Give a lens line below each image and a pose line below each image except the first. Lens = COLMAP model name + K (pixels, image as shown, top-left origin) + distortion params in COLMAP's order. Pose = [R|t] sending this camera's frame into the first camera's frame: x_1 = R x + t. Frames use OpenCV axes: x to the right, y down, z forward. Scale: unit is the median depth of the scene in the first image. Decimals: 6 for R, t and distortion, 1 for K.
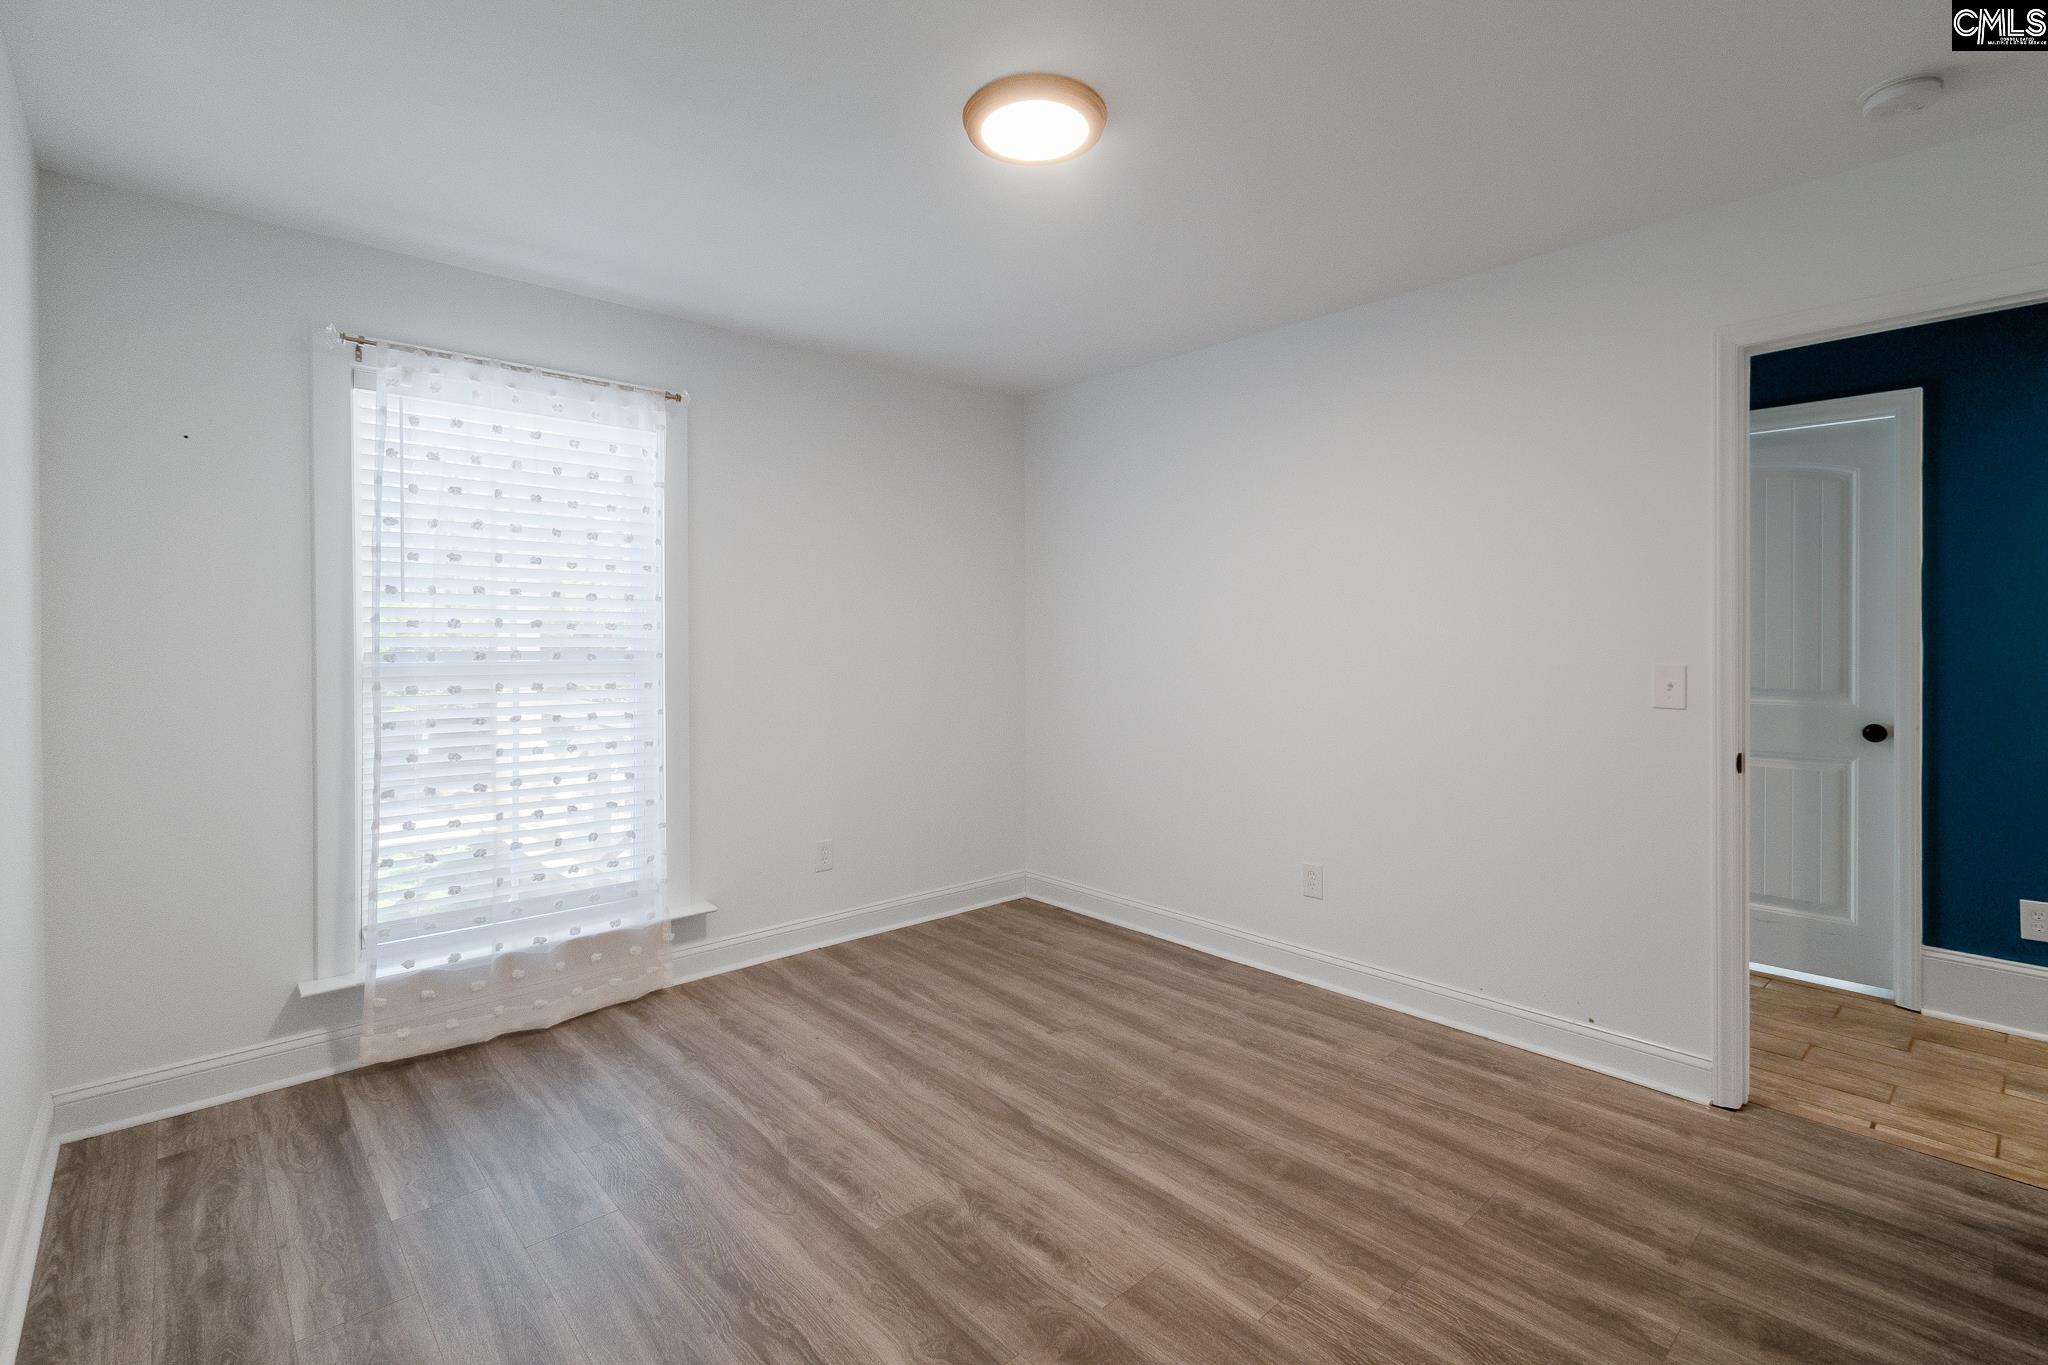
lens RADIAL K [[938.3, 0, 993.8], [0, 938.3, 683.6], [0, 0, 1]] dist [0.000849, -0.000412]
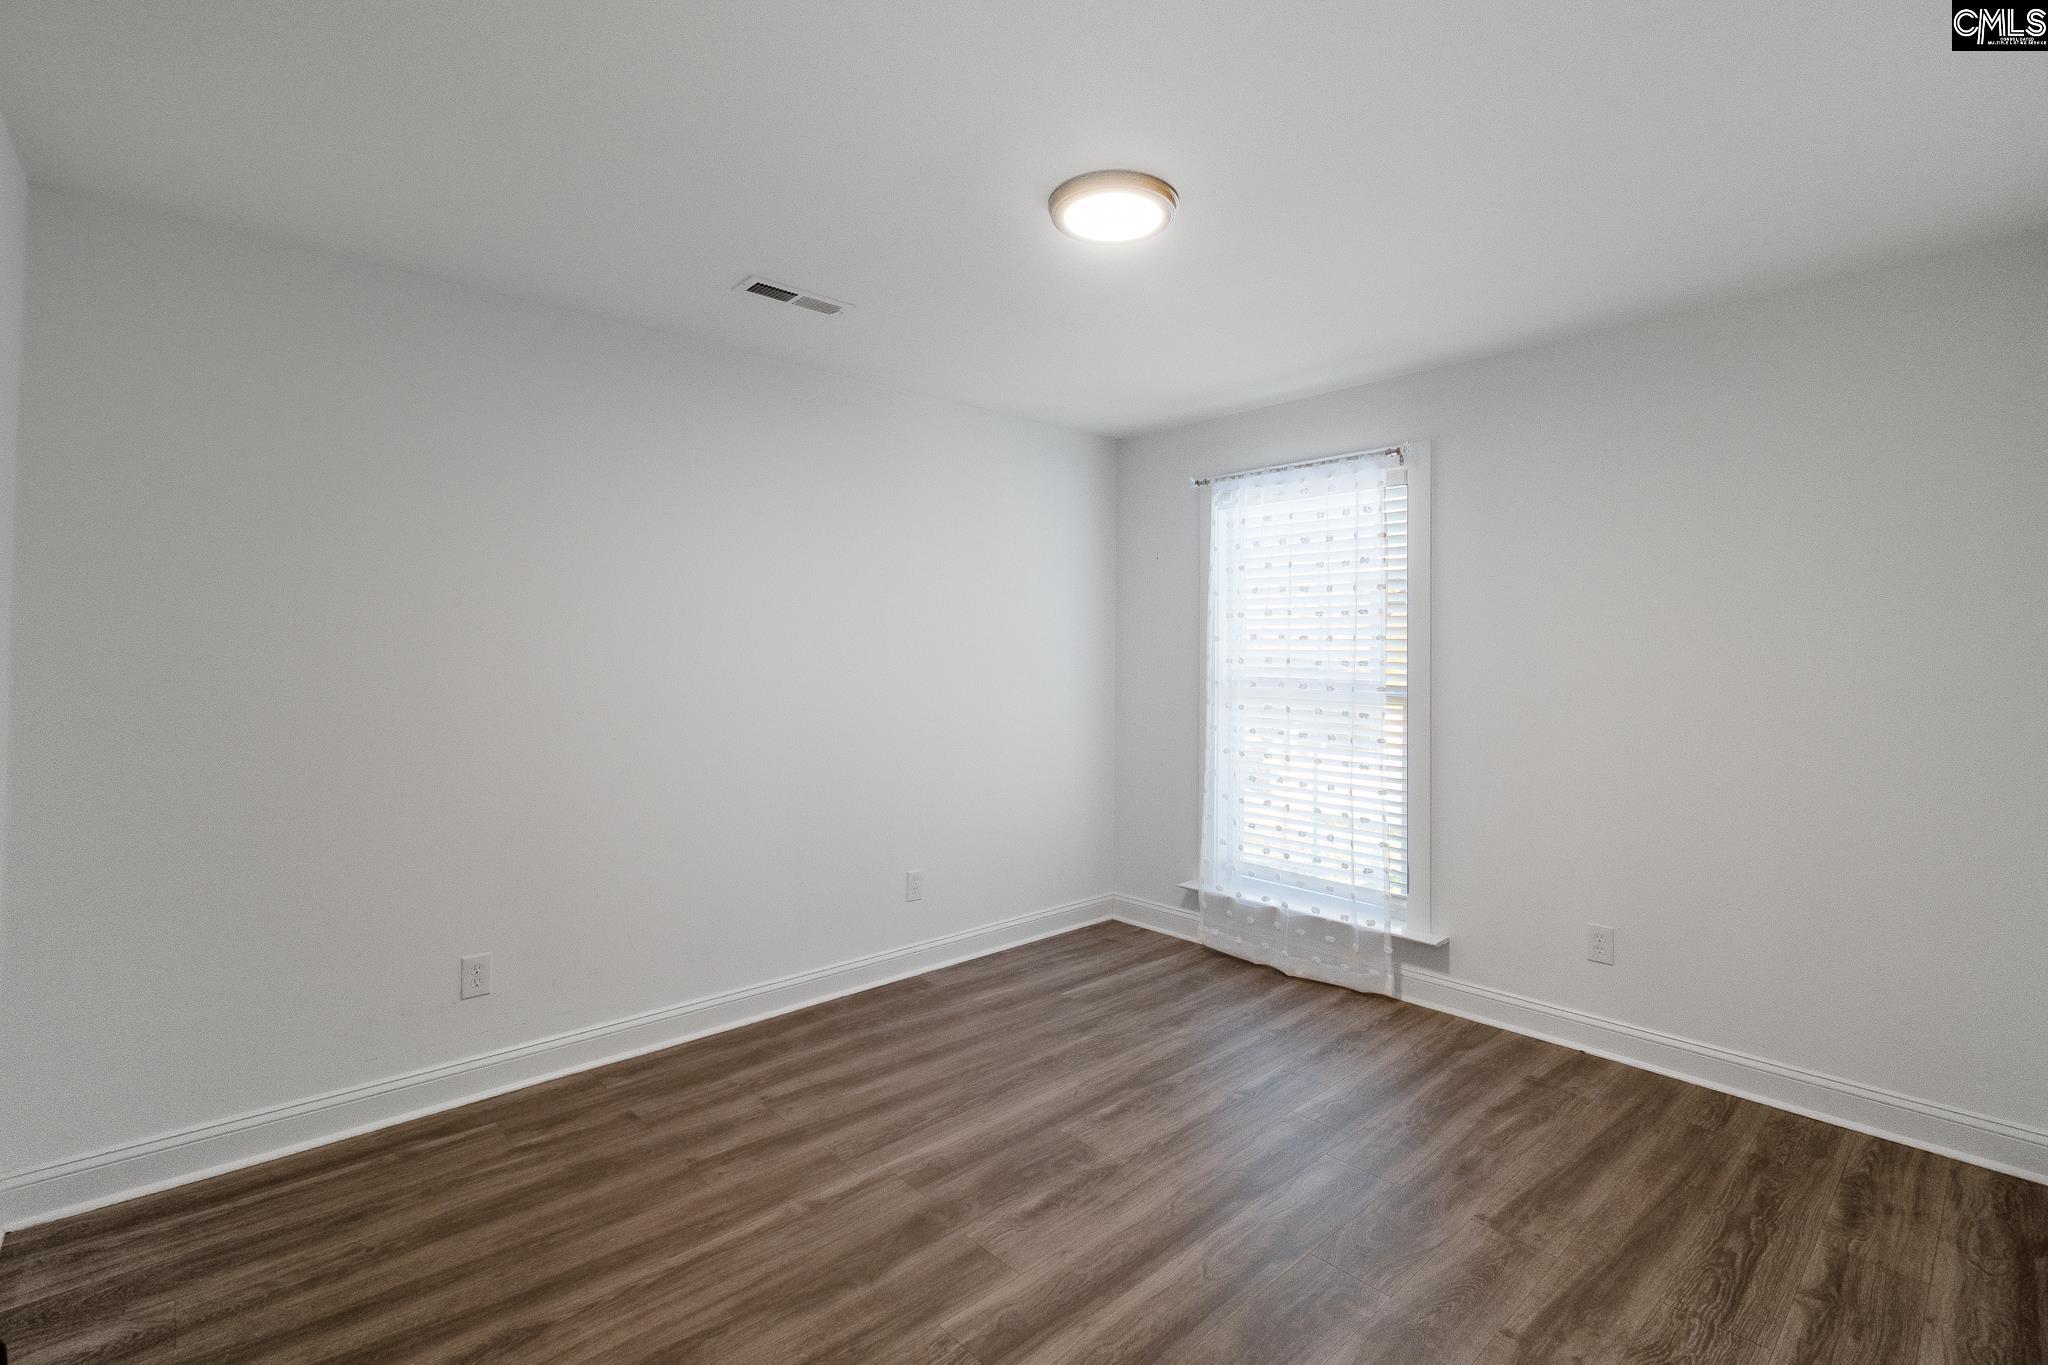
lens RADIAL K [[901.0, 0, 1024.0], [0, 901.0, 682.5], [0, 0, 1]] dist [-0.000366, -0.007893]
pose [[0.020420, 0.030375, -0.999330, 0.748058], [-0.056343, 0.997985, 0.029183, -0.048696], [0.998203, 0.055709, 0.022090, 0.603387]]
